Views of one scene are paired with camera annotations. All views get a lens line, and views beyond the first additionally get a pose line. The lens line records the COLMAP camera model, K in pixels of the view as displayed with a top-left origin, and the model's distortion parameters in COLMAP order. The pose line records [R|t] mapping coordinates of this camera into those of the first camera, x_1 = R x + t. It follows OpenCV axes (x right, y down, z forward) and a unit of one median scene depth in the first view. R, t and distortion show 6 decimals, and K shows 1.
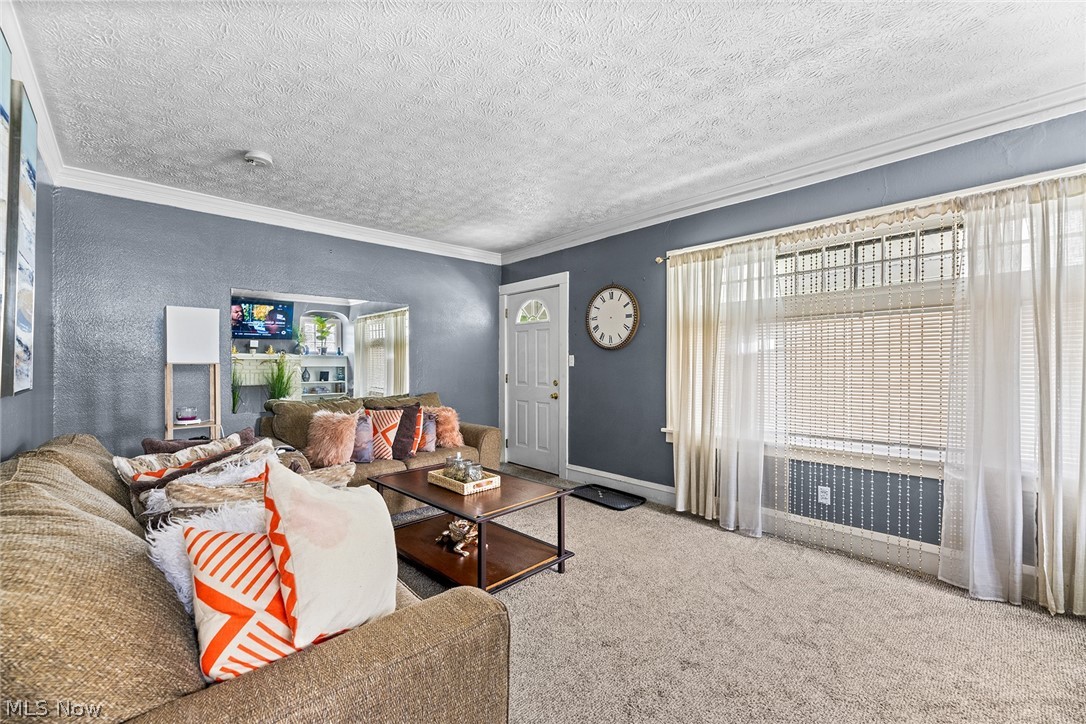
lens RADIAL K [[441.5, 0, 540.8], [0, 441.5, 365.2], [0, 0, 1]] dist [-0.001285, -0.001739]
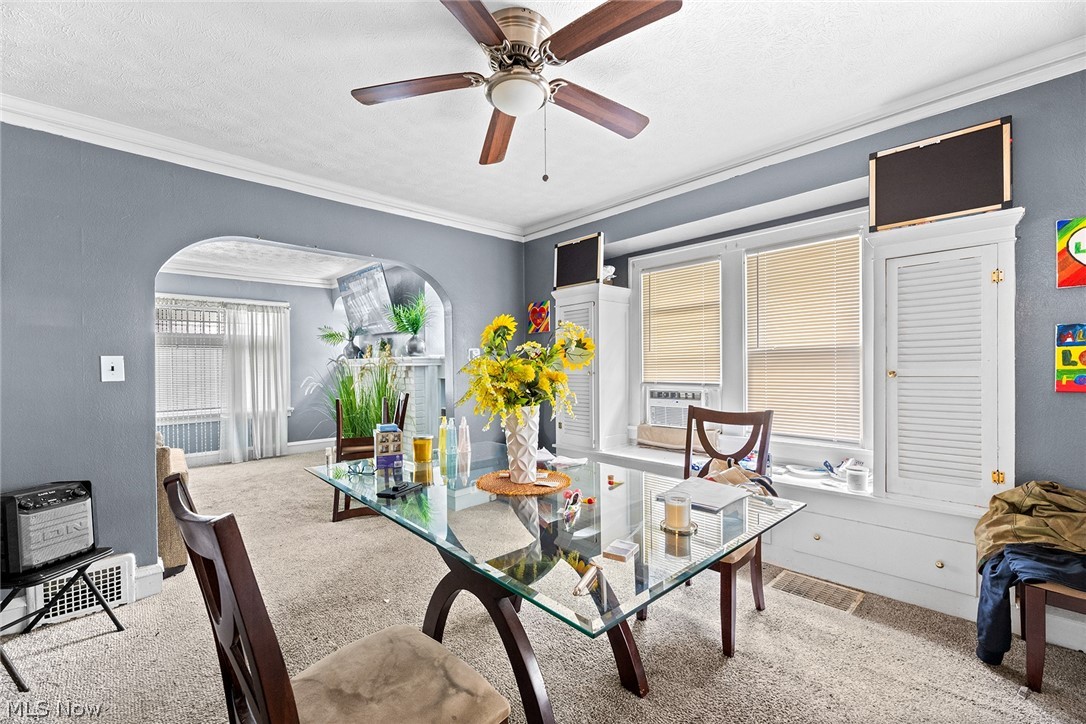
lens RADIAL K [[441.5, 0, 548.4], [0, 441.5, 369.2], [0, 0, 1]] dist [-0.001285, -0.001739]
pose [[-0.014781, -0.006055, 0.999872, -1.316991], [0.015888, 0.999854, 0.006290, 0.000922], [-0.999765, 0.015979, -0.014683, -0.647407]]
